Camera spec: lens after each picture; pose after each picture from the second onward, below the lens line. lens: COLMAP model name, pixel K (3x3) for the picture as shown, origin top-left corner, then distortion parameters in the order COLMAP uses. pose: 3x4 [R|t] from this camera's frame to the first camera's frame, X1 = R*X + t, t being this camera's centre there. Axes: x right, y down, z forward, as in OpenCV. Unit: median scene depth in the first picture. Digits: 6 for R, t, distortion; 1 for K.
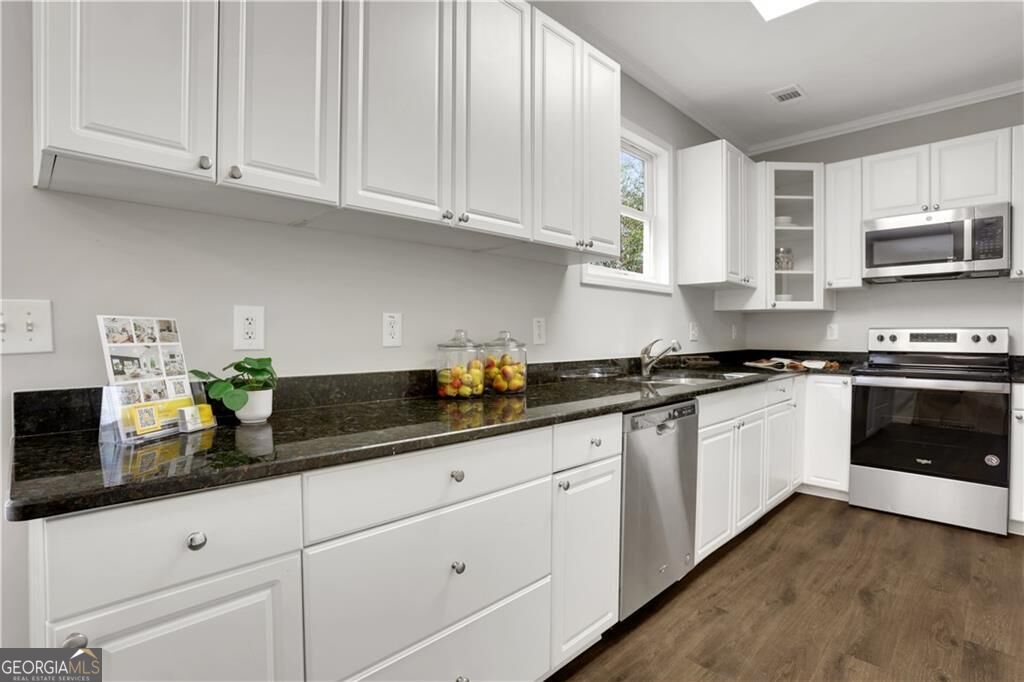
lens RADIAL K [[504.4, 0, 511.7], [0, 504.4, 342.2], [0, 0, 1]] dist [-0.060633, 0.020406]
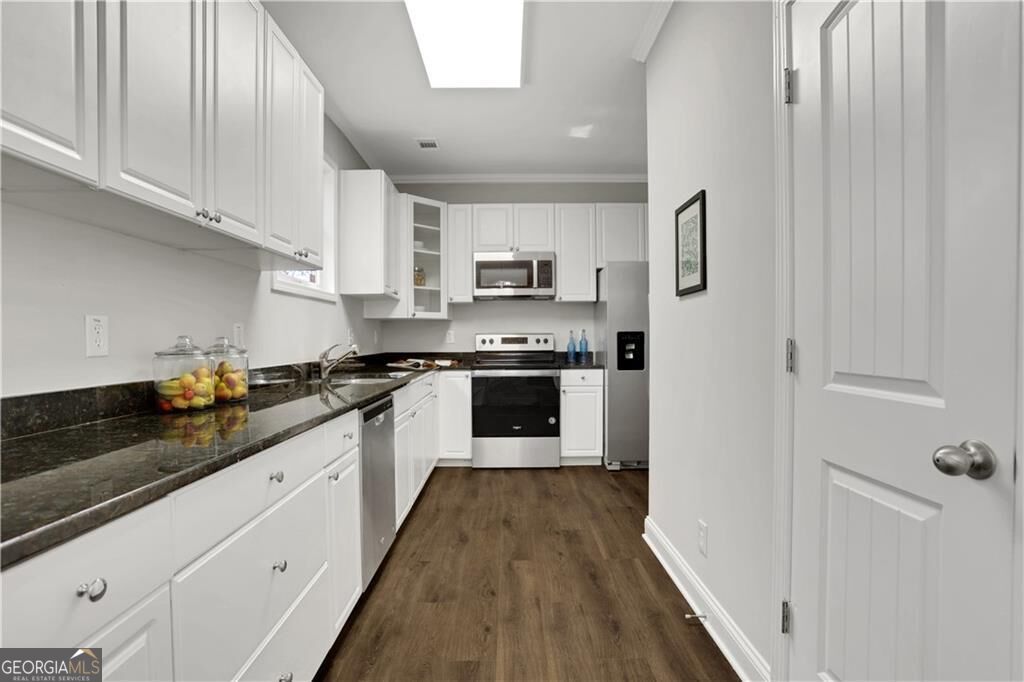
lens RADIAL K [[504.4, 0, 515.8], [0, 504.4, 346.9], [0, 0, 1]] dist [-0.060633, 0.020406]
pose [[0.698639, -0.016738, 0.715278, -0.217416], [0.017673, 0.999825, 0.006135, 0.000223], [-0.715256, 0.008355, 0.698813, -0.031306]]
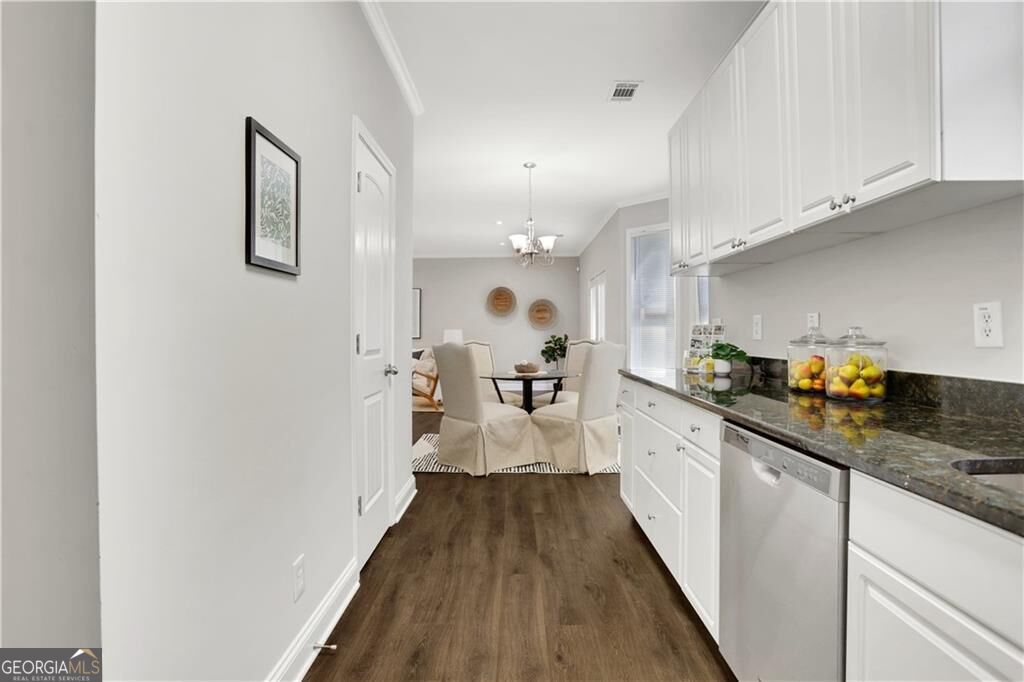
lens RADIAL K [[504.4, 0, 515.3], [0, 504.4, 341.2], [0, 0, 1]] dist [-0.060633, 0.020406]
pose [[-0.710018, 0.013783, -0.704049, 0.724513], [-0.008672, 0.999561, 0.028313, -0.013165], [0.704130, 0.026208, -0.709587, 0.885362]]
